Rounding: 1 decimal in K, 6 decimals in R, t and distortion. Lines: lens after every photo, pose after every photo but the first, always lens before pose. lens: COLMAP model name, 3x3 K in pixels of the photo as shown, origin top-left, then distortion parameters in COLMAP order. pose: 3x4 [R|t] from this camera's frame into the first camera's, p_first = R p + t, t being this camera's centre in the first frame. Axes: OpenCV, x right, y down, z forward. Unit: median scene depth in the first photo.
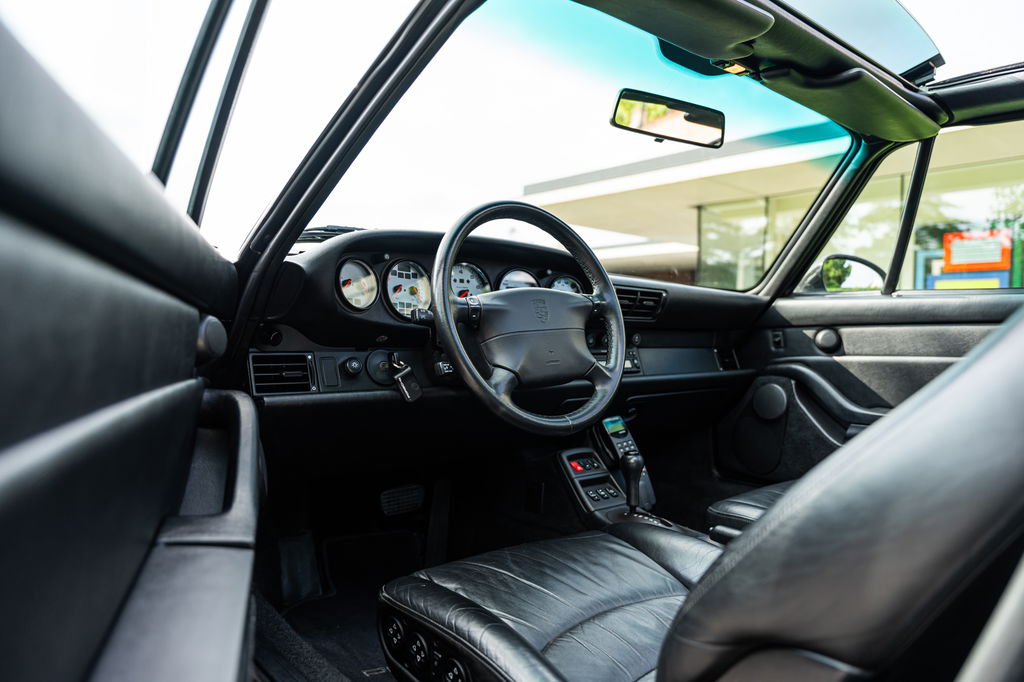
lens RADIAL K [[684.1, 0, 513.5], [0, 684.1, 336.2], [0, 0, 1]] dist [-0.010986, -0.010381]
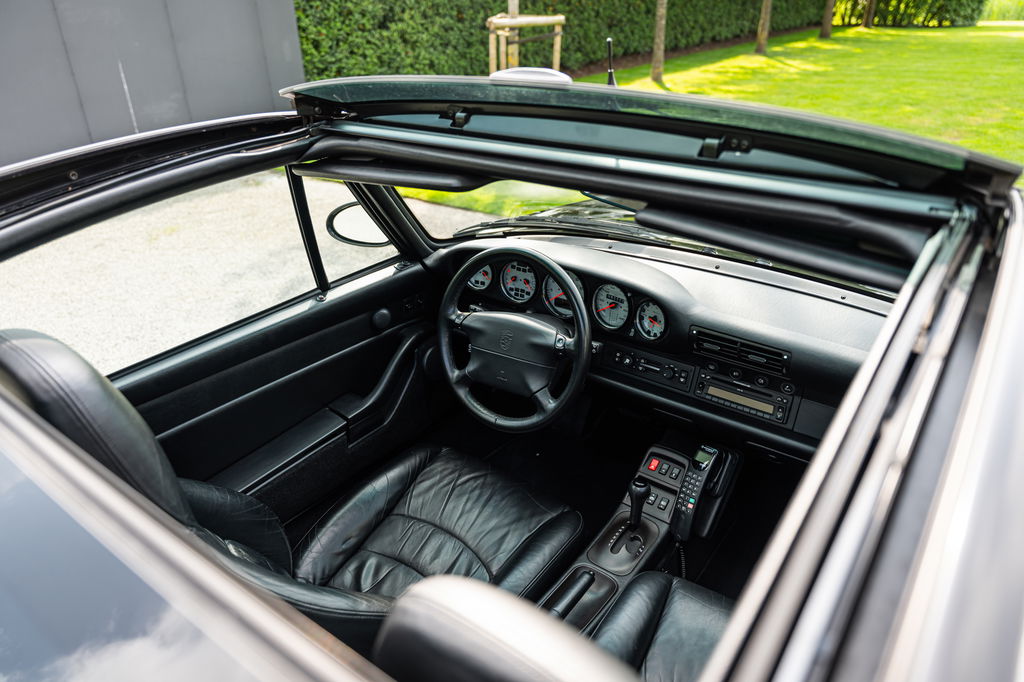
lens RADIAL K [[684.1, 0, 517.8], [0, 684.1, 338.2], [0, 0, 1]] dist [-0.010986, -0.010381]
pose [[0.219062, 0.422954, -0.879274, 1.031154], [0.006976, 0.900460, 0.434883, -0.524740], [0.975686, -0.101401, 0.194306, 0.666600]]
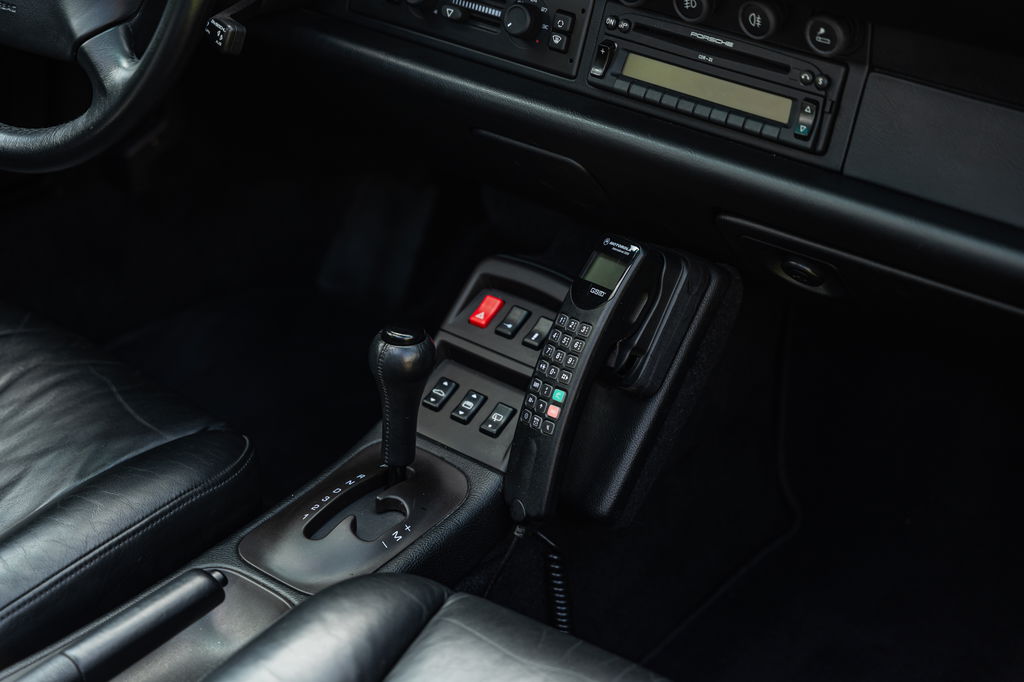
lens RADIAL K [[2035.0, 0, 510.7], [0, 2035.0, 372.4], [0, 0, 1]] dist [0.054013, 0.000000]
pose [[0.177671, 0.475179, -0.861764, 1.170522], [-0.016521, 0.877014, 0.480181, -0.337899], [0.983951, -0.071077, 0.163670, 0.932690]]
